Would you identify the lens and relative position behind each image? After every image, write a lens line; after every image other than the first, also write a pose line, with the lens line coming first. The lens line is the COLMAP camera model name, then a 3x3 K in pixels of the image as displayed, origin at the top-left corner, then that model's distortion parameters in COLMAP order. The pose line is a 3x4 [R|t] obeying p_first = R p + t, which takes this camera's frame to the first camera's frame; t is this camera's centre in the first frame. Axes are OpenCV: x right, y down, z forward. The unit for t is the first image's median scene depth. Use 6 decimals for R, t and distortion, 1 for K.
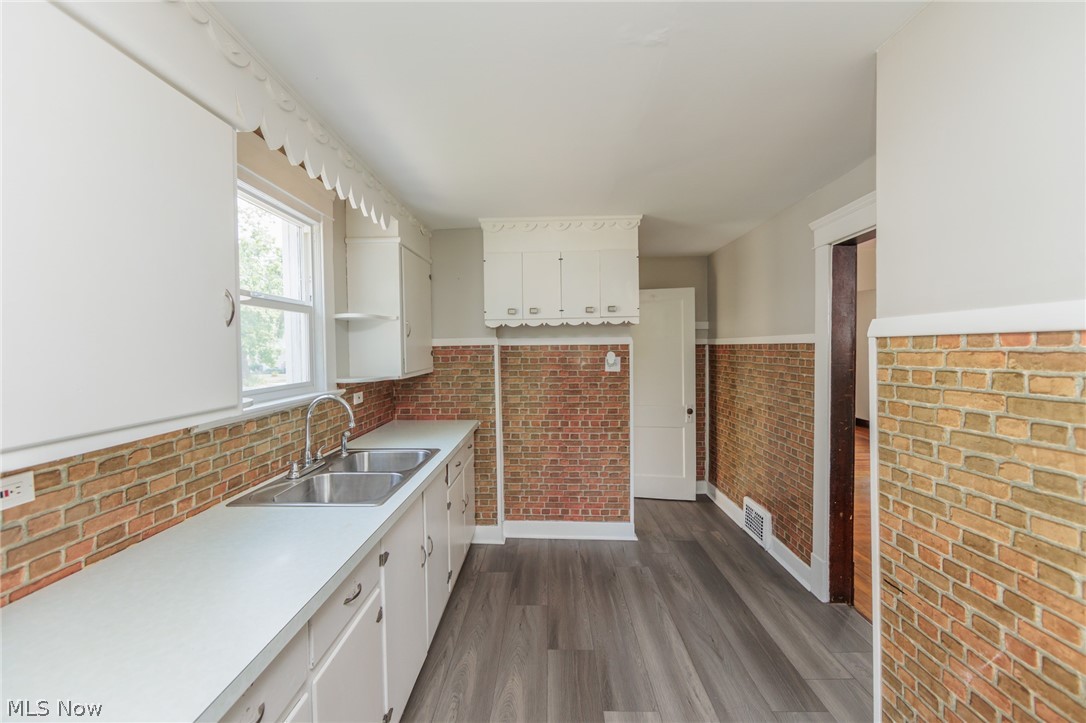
lens RADIAL K [[425.9, 0, 548.8], [0, 425.9, 355.4], [0, 0, 1]] dist [0.002833, -0.000840]
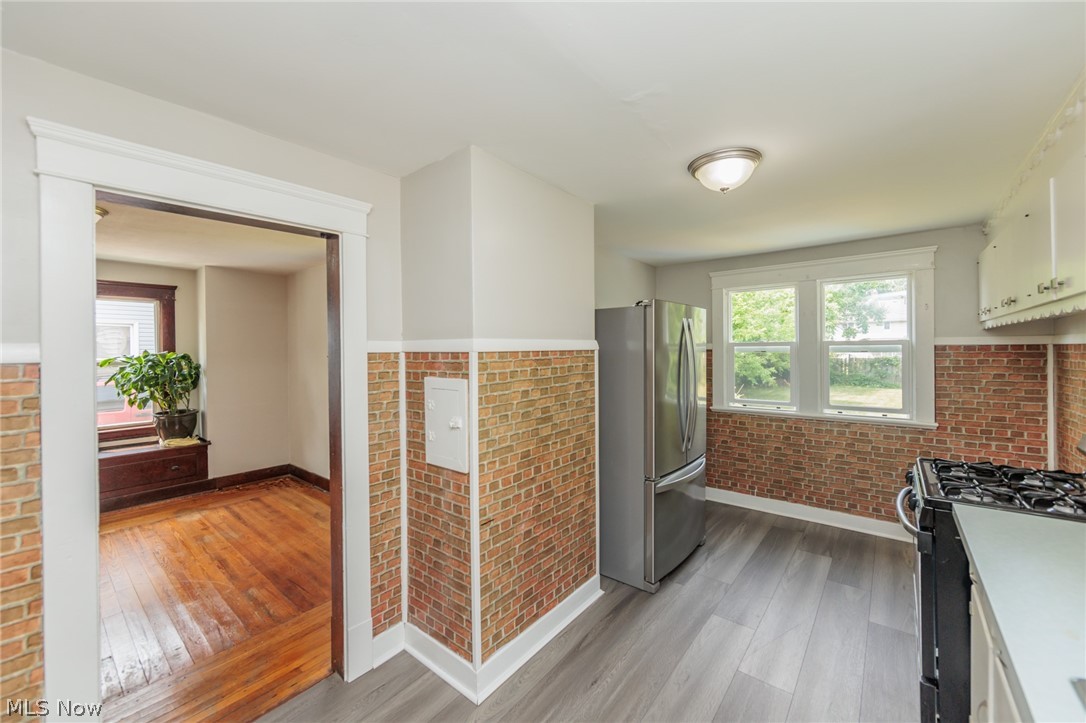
lens RADIAL K [[425.9, 0, 544.6], [0, 425.9, 352.7], [0, 0, 1]] dist [0.002833, -0.000840]
pose [[-0.773207, 0.020697, 0.633816, -0.118344], [0.034461, 0.999362, 0.009406, -0.019939], [-0.633217, 0.029115, -0.773426, 0.835597]]
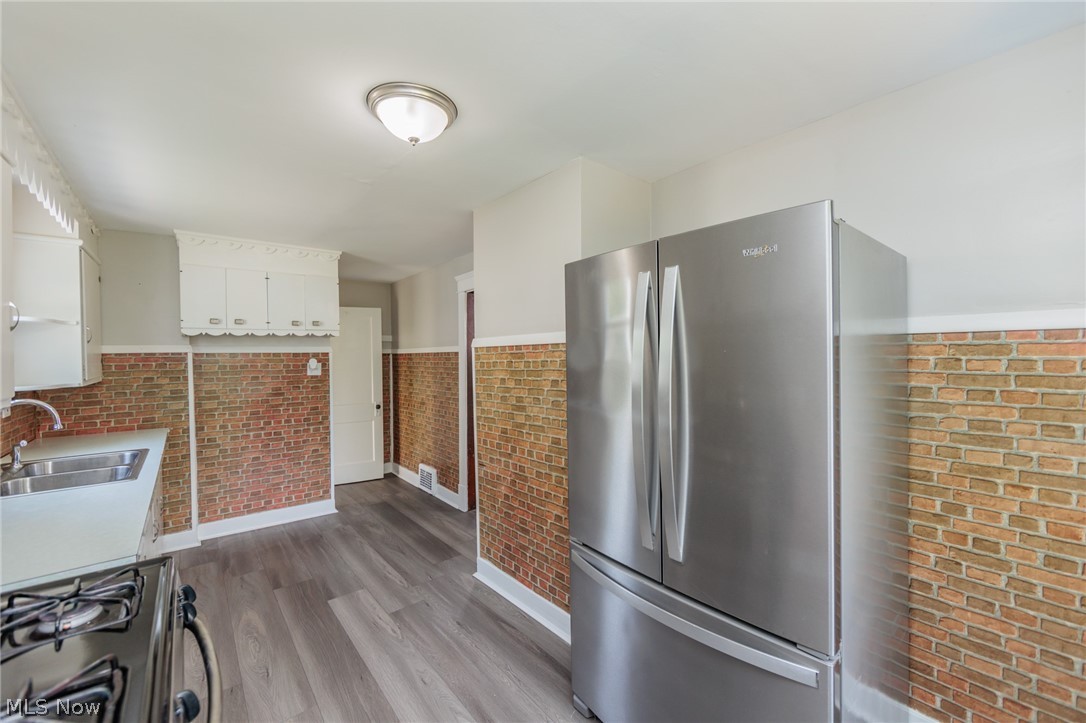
lens RADIAL K [[425.9, 0, 526.9], [0, 425.9, 355.7], [0, 0, 1]] dist [0.002833, -0.000840]
pose [[0.782738, -0.000120, 0.622351, -0.141746], [0.015844, 0.999680, -0.019735, 0.018296], [-0.622149, 0.025308, 0.782489, -0.340729]]
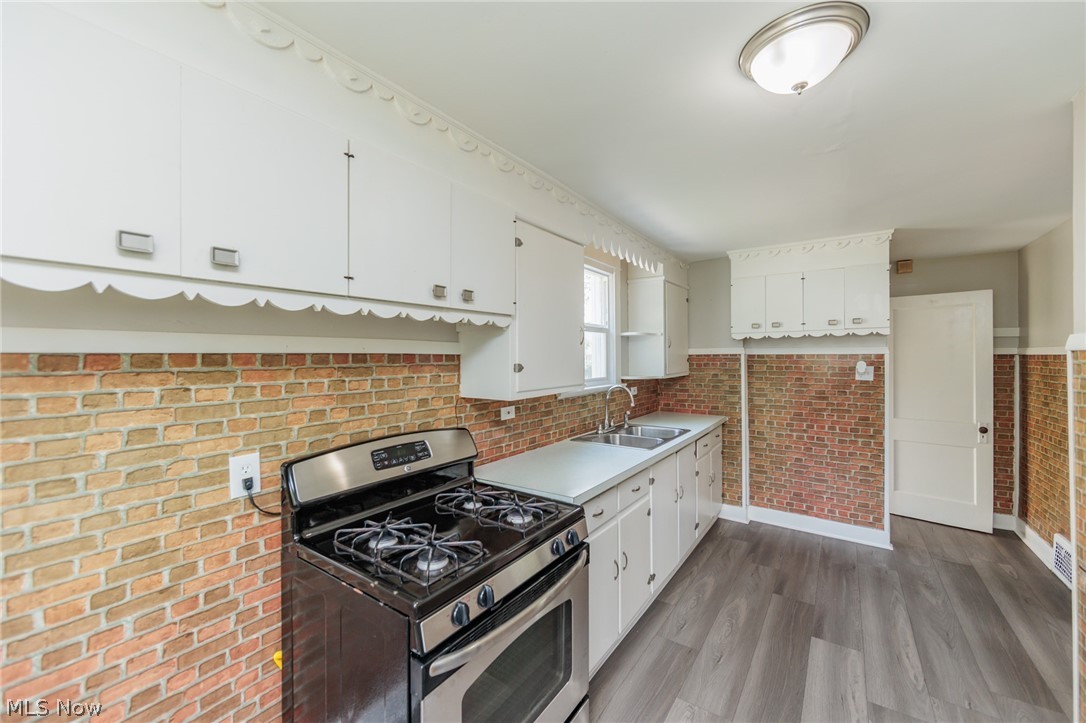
lens RADIAL K [[425.9, 0, 558.4], [0, 425.9, 356.0], [0, 0, 1]] dist [0.002833, -0.000840]
pose [[0.835050, 0.005737, -0.550144, 0.111825], [-0.017354, 0.999723, -0.015916, 0.009683], [0.549900, 0.022838, 0.834918, -0.301575]]
